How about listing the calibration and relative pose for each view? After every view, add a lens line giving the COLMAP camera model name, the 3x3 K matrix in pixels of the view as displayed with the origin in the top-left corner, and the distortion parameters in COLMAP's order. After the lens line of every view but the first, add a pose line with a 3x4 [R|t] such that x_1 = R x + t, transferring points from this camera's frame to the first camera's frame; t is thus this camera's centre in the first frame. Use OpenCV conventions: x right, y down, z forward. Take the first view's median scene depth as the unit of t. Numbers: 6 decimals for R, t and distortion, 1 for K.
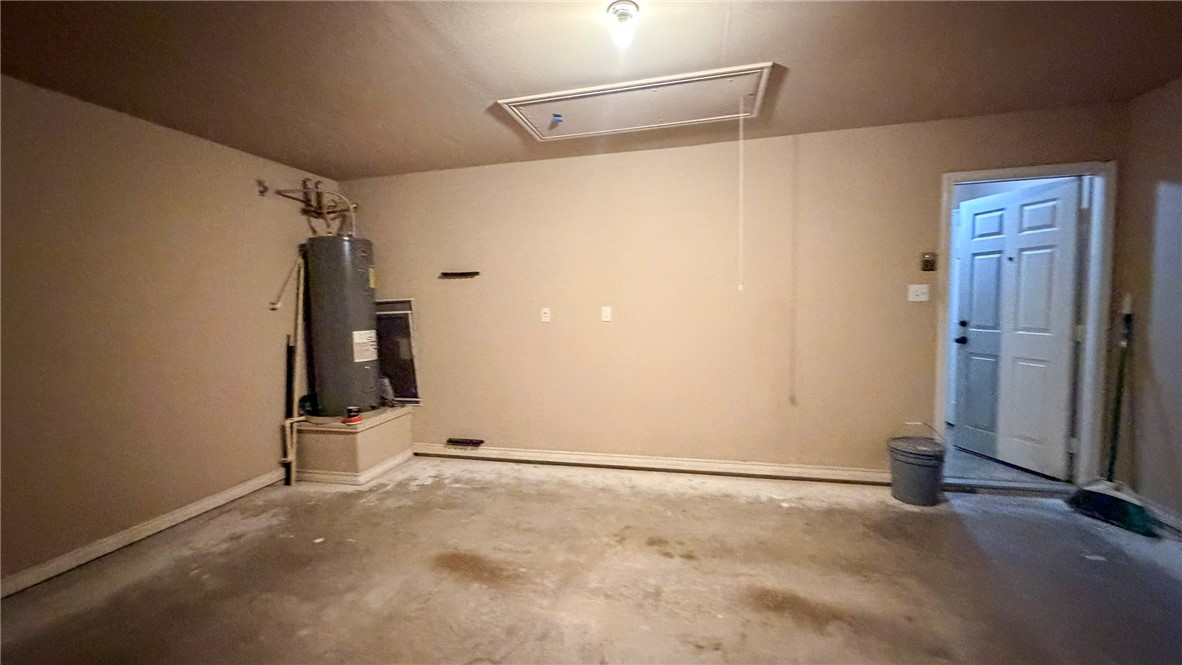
lens RADIAL K [[471.0, 0, 587.6], [0, 471.0, 333.7], [0, 0, 1]] dist [-0.001071, -0.000209]
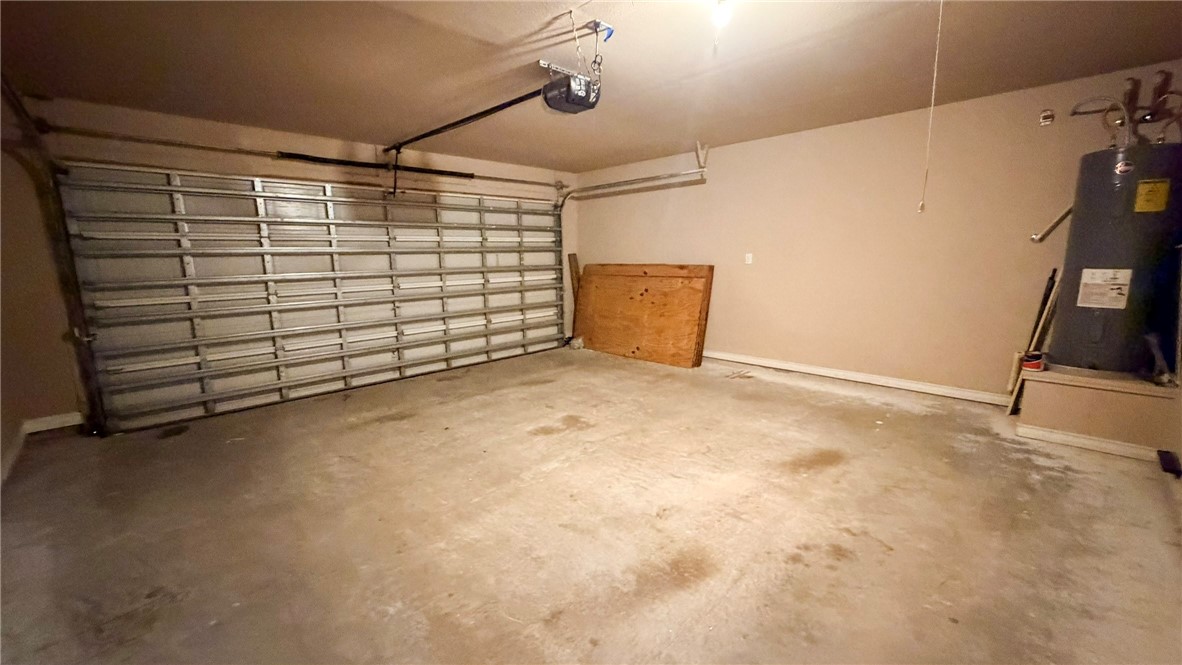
lens RADIAL K [[471.0, 0, 587.6], [0, 471.0, 333.7], [0, 0, 1]] dist [-0.001071, -0.000209]
pose [[-0.517910, 0.176884, -0.836947, 0.704239], [-0.033618, 0.973424, 0.226531, -0.054536], [0.854774, 0.145459, -0.498200, 0.722588]]
